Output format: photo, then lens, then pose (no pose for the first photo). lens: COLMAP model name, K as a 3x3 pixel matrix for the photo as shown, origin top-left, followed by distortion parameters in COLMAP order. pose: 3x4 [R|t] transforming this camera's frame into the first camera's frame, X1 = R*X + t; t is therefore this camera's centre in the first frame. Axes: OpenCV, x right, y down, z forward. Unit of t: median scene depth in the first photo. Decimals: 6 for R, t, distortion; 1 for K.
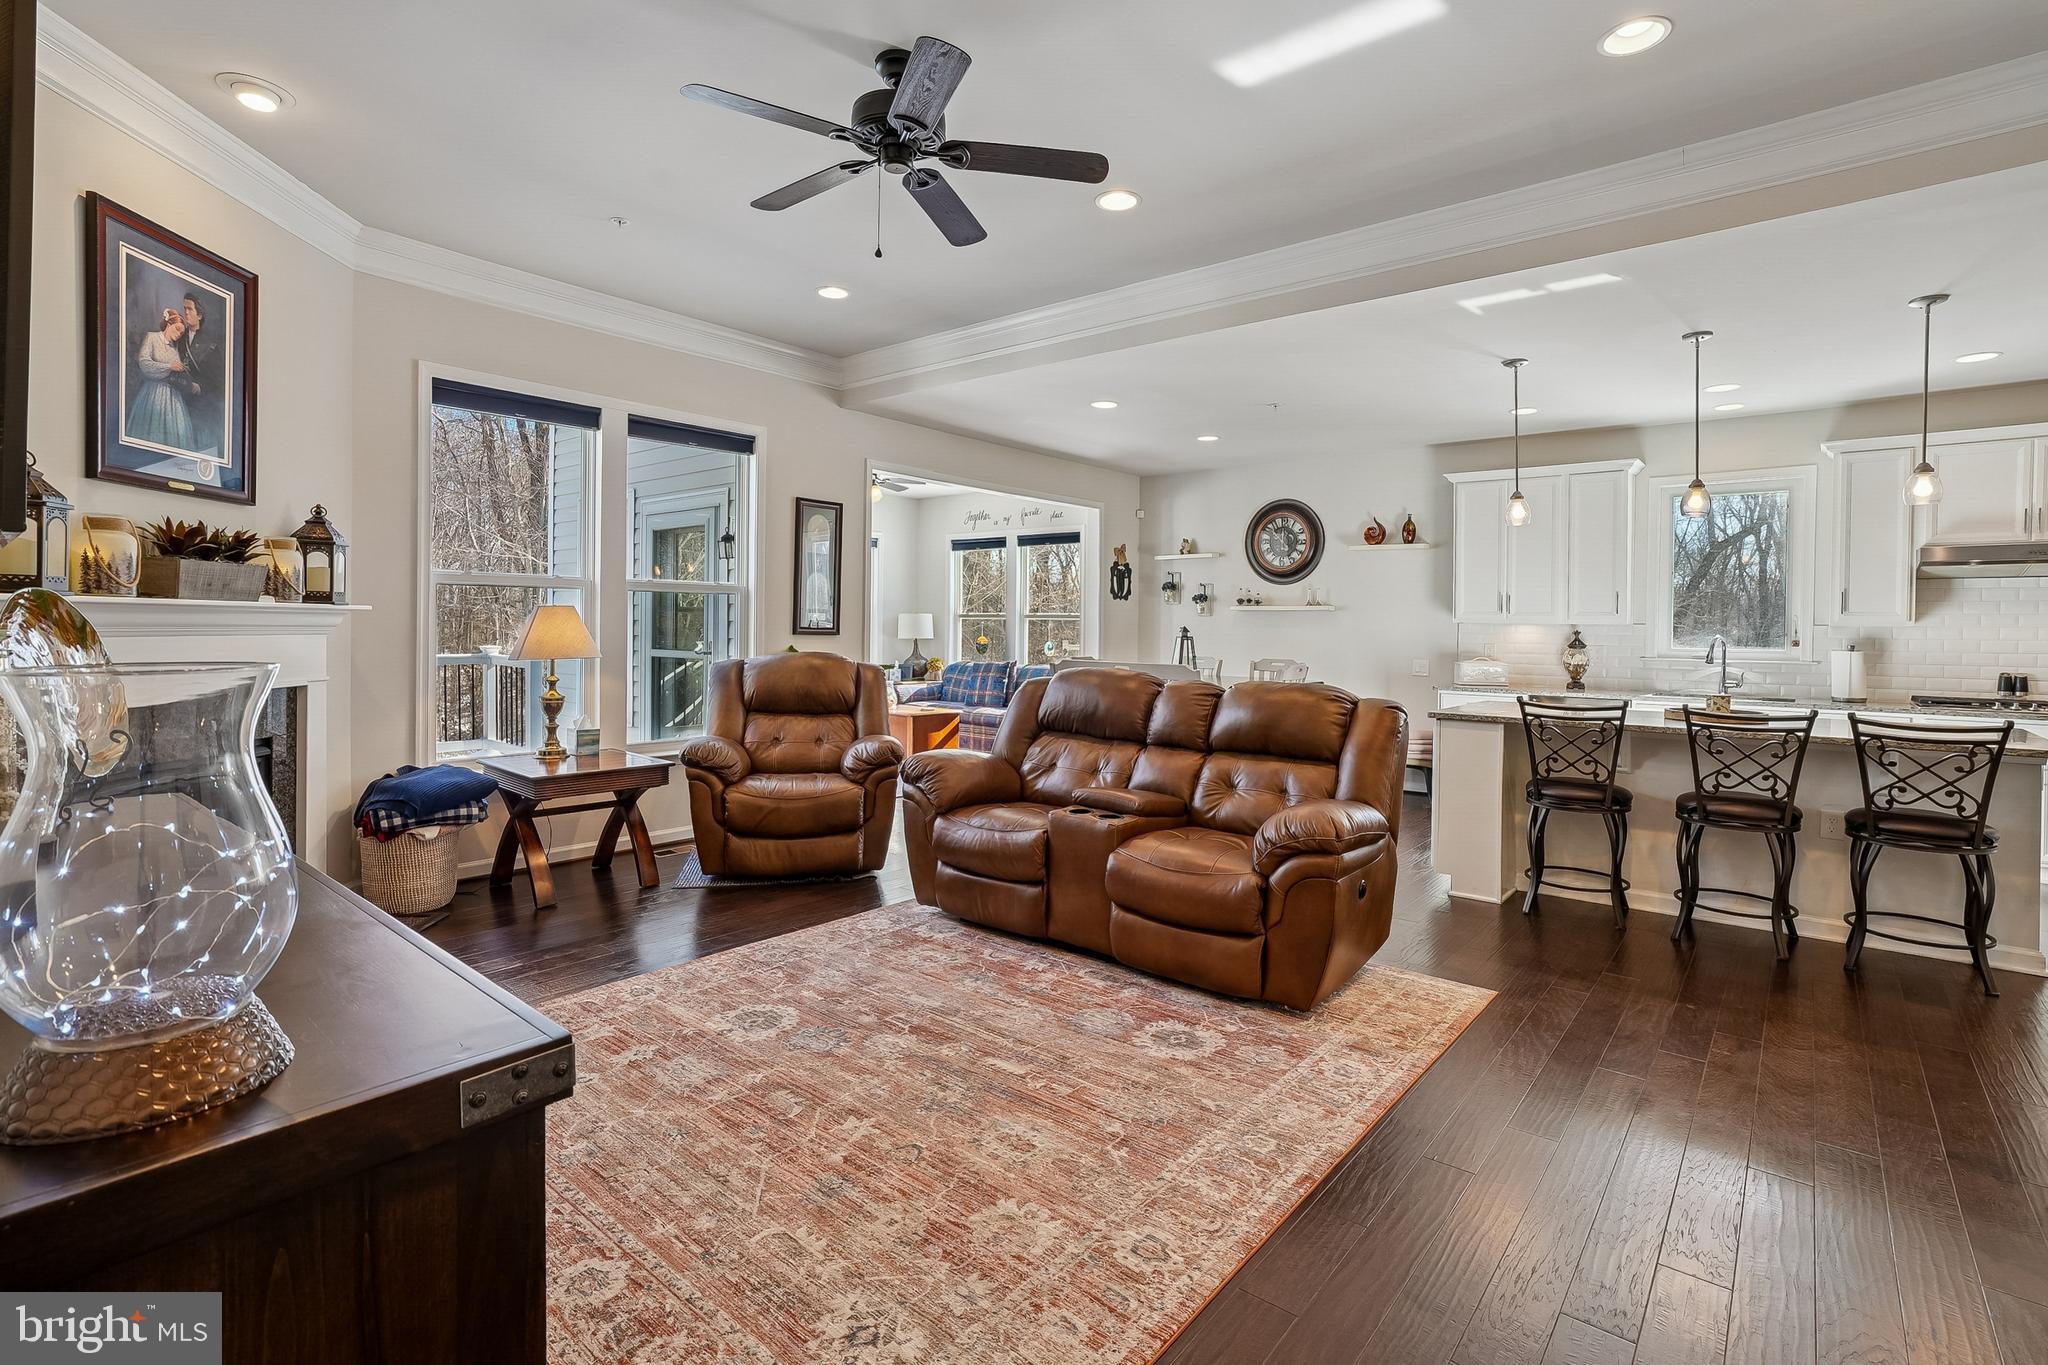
lens RADIAL K [[976.2, 0, 1026.9], [0, 976.2, 627.9], [0, 0, 1]] dist [-0.061073, 0.043484]
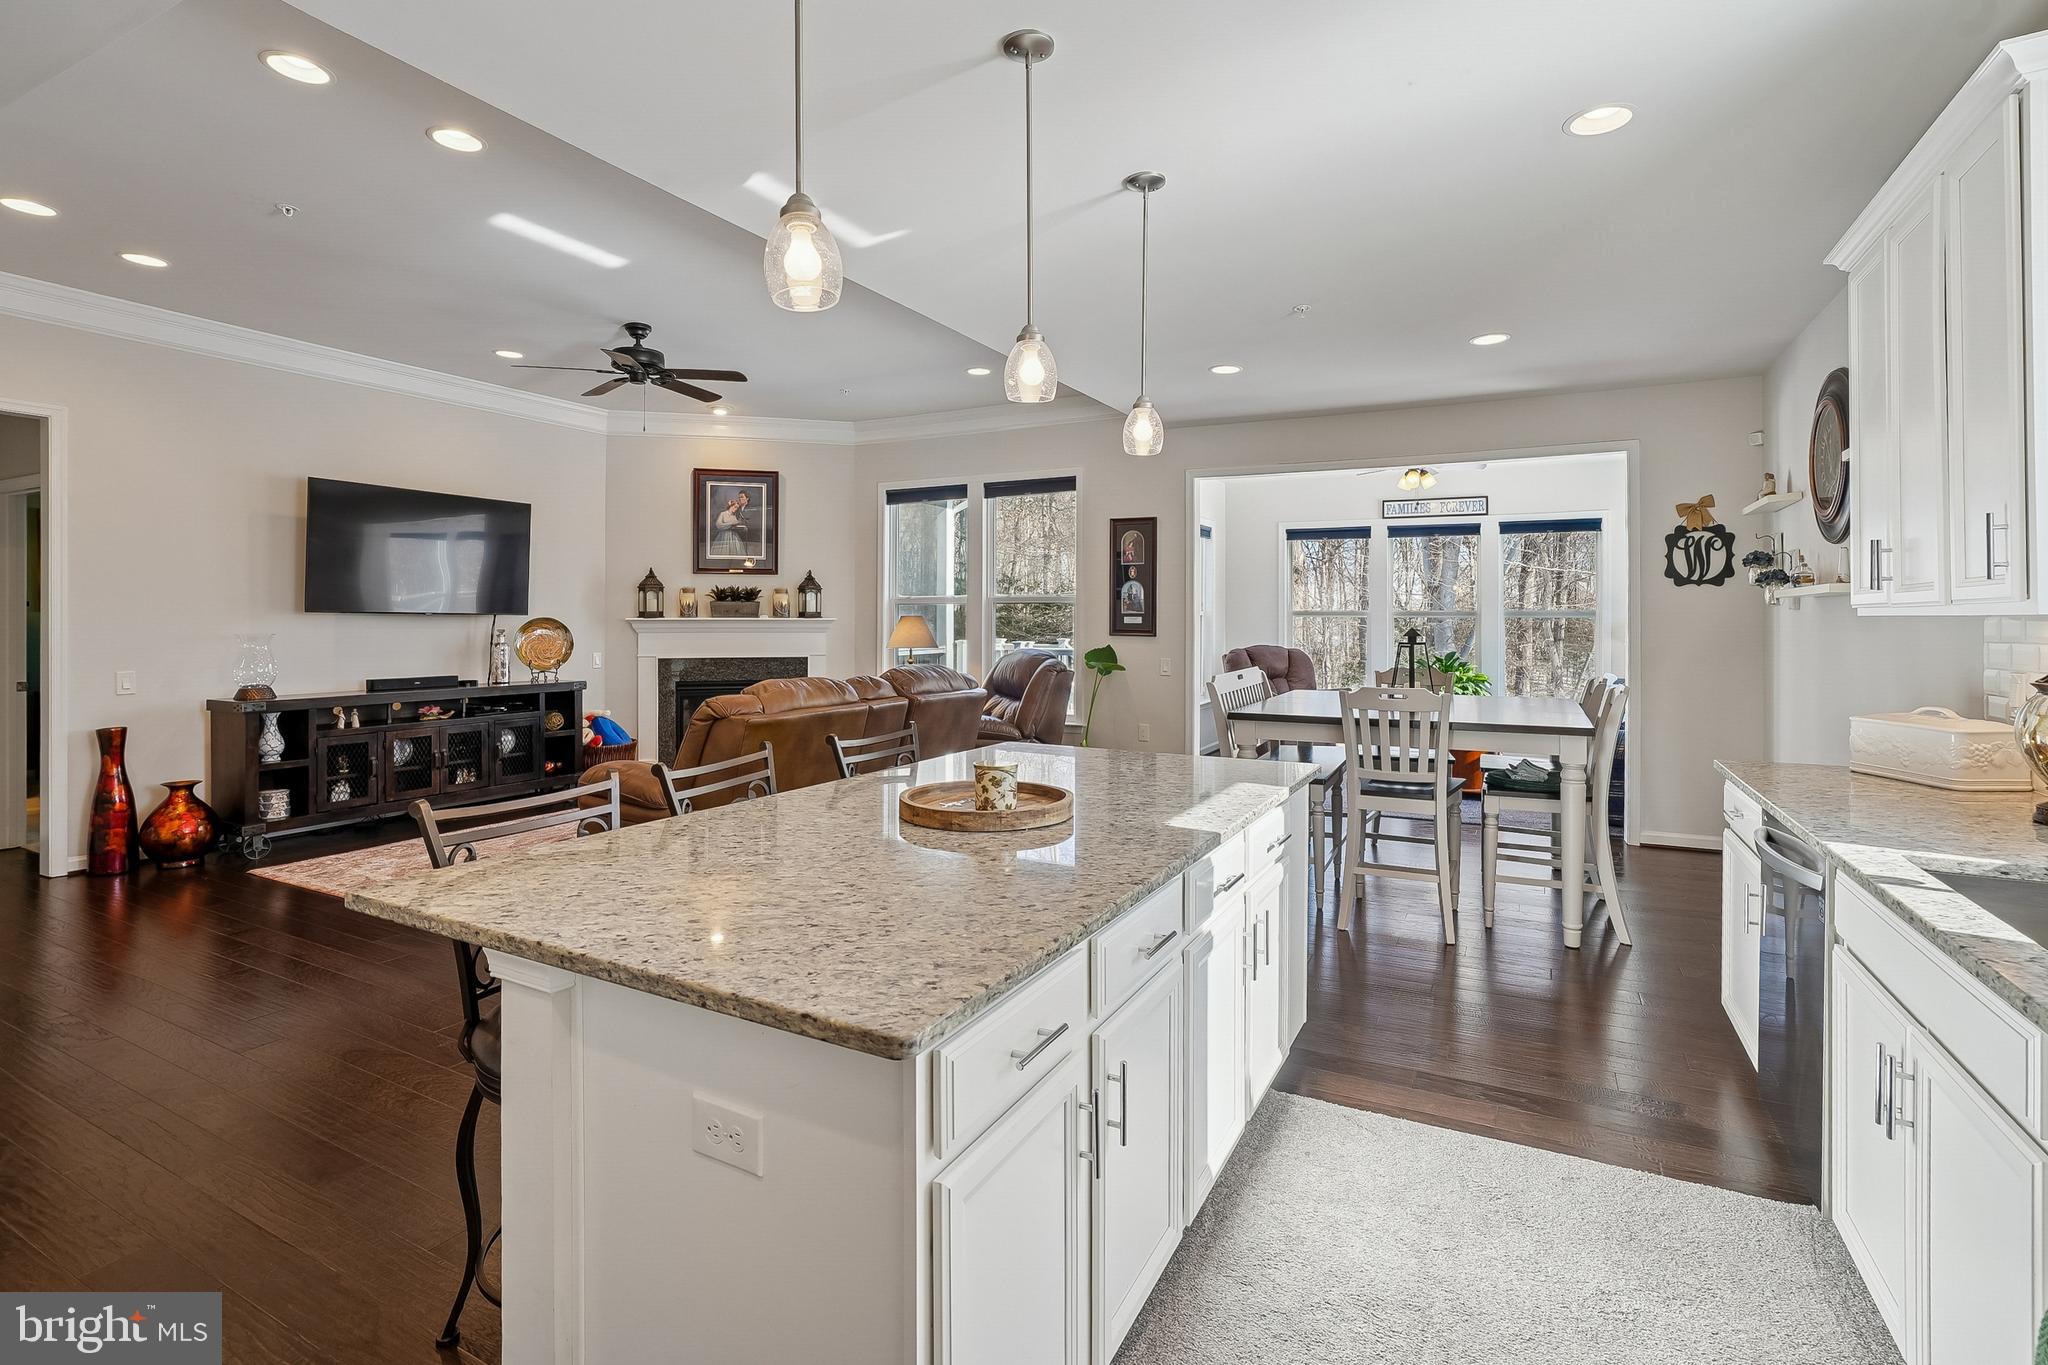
lens RADIAL K [[949.3, 0, 1026.9], [0, 949.3, 637.0], [0, 0, 1]] dist [-0.059120, 0.039011]
pose [[0.188013, 0.006040, -0.982148, 0.873149], [-0.002947, 0.999980, 0.005586, 0.002116], [0.982162, 0.001844, 0.188027, 0.687974]]
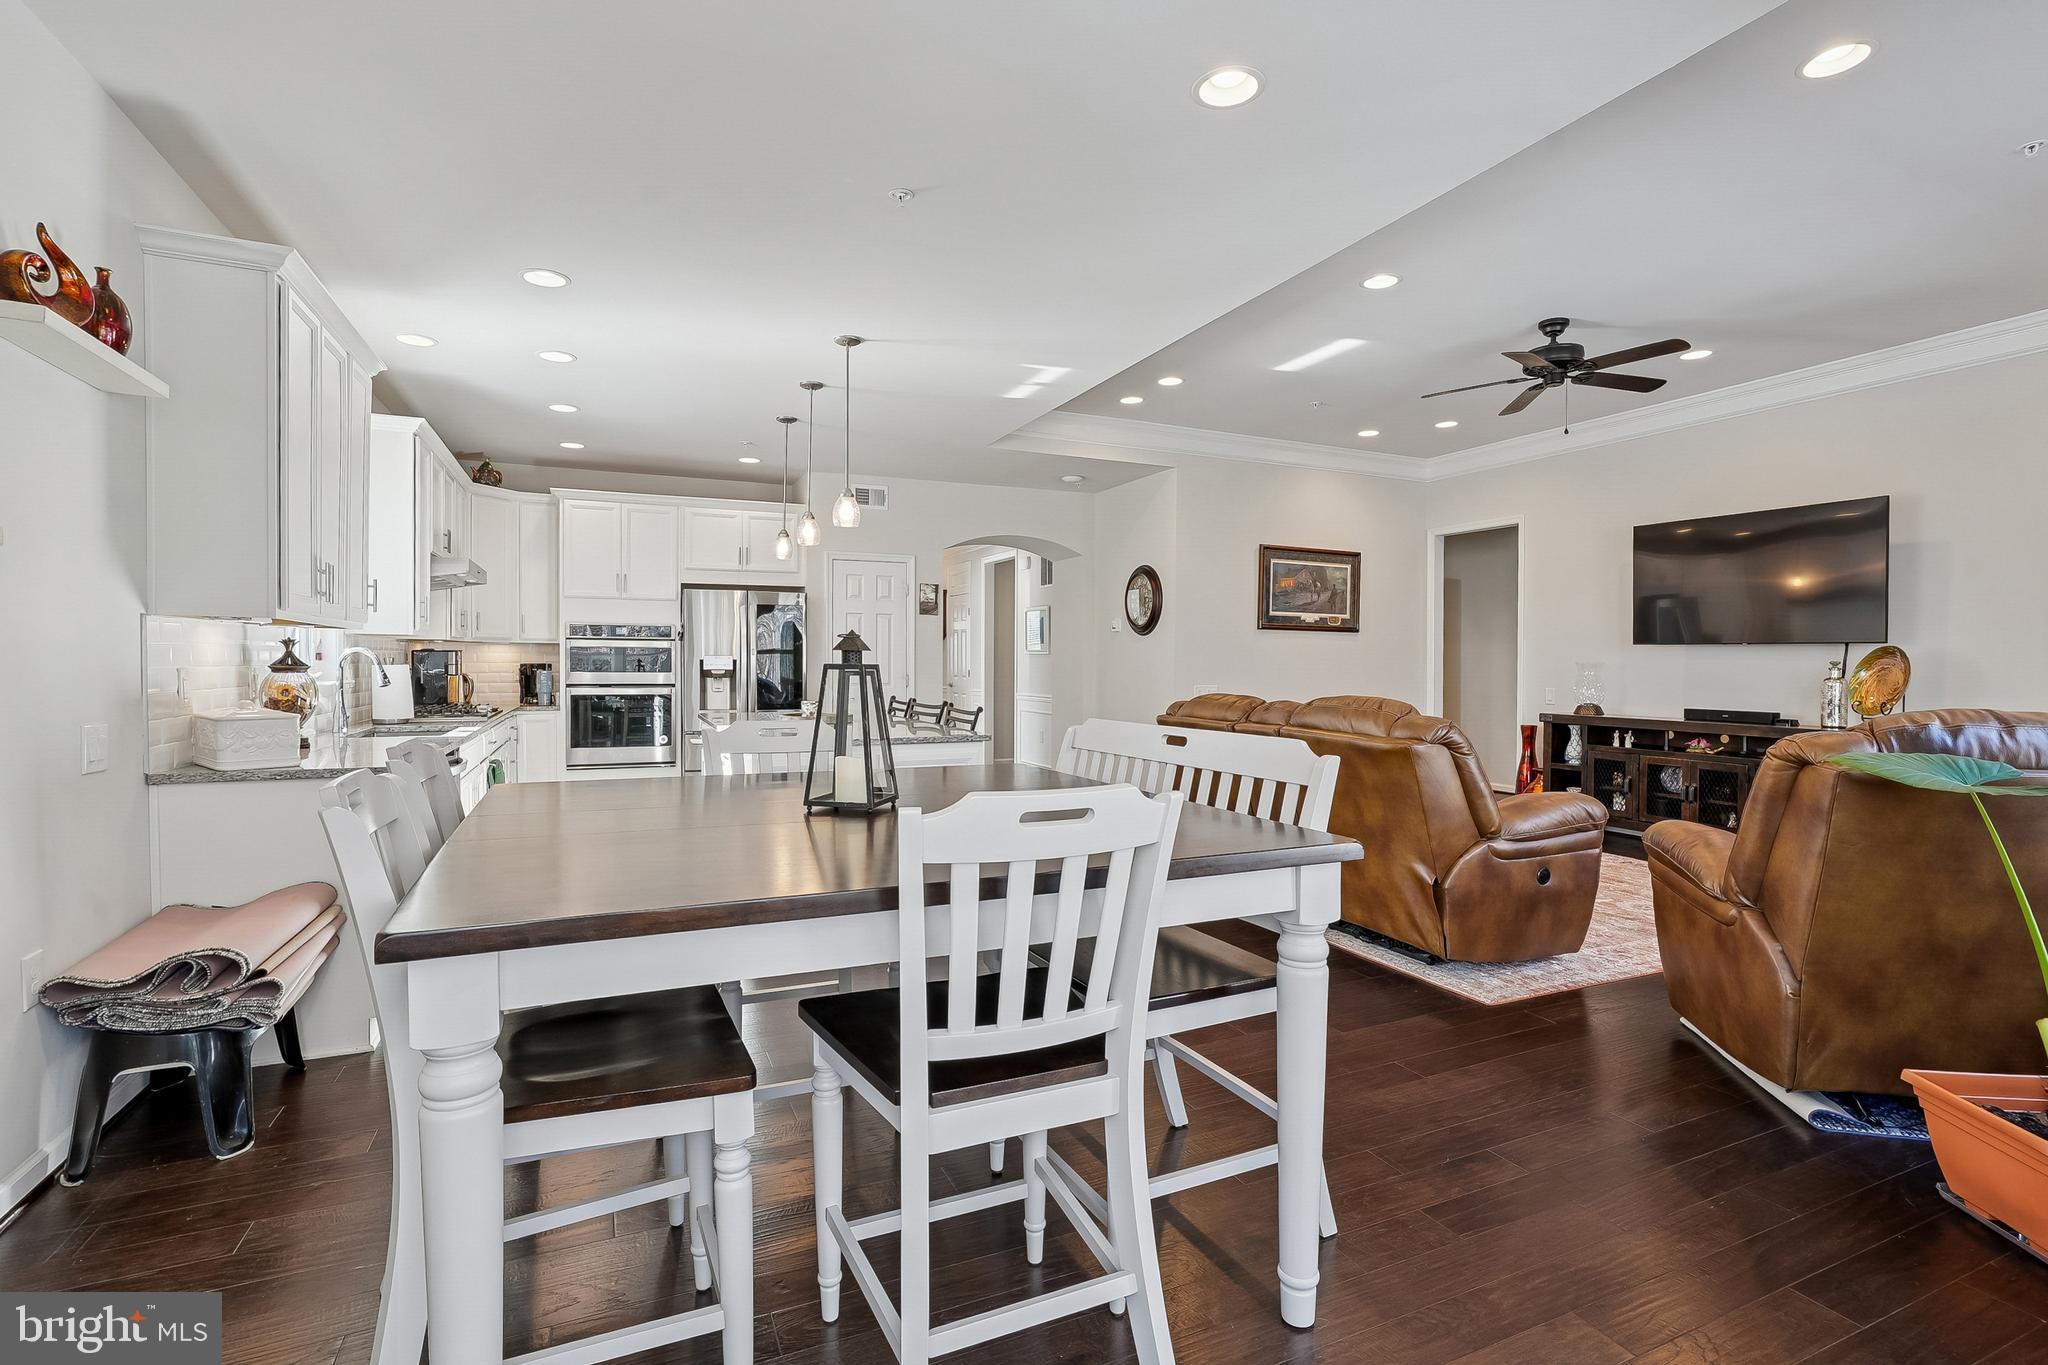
lens RADIAL K [[949.3, 0, 1026.9], [0, 949.3, 637.0], [0, 0, 1]] dist [-0.059120, 0.039011]
pose [[-0.892125, -0.005473, 0.451756, -0.021086], [-0.014706, 0.999749, -0.016930, 0.005208], [-0.451549, -0.021747, -0.891981, 1.401653]]
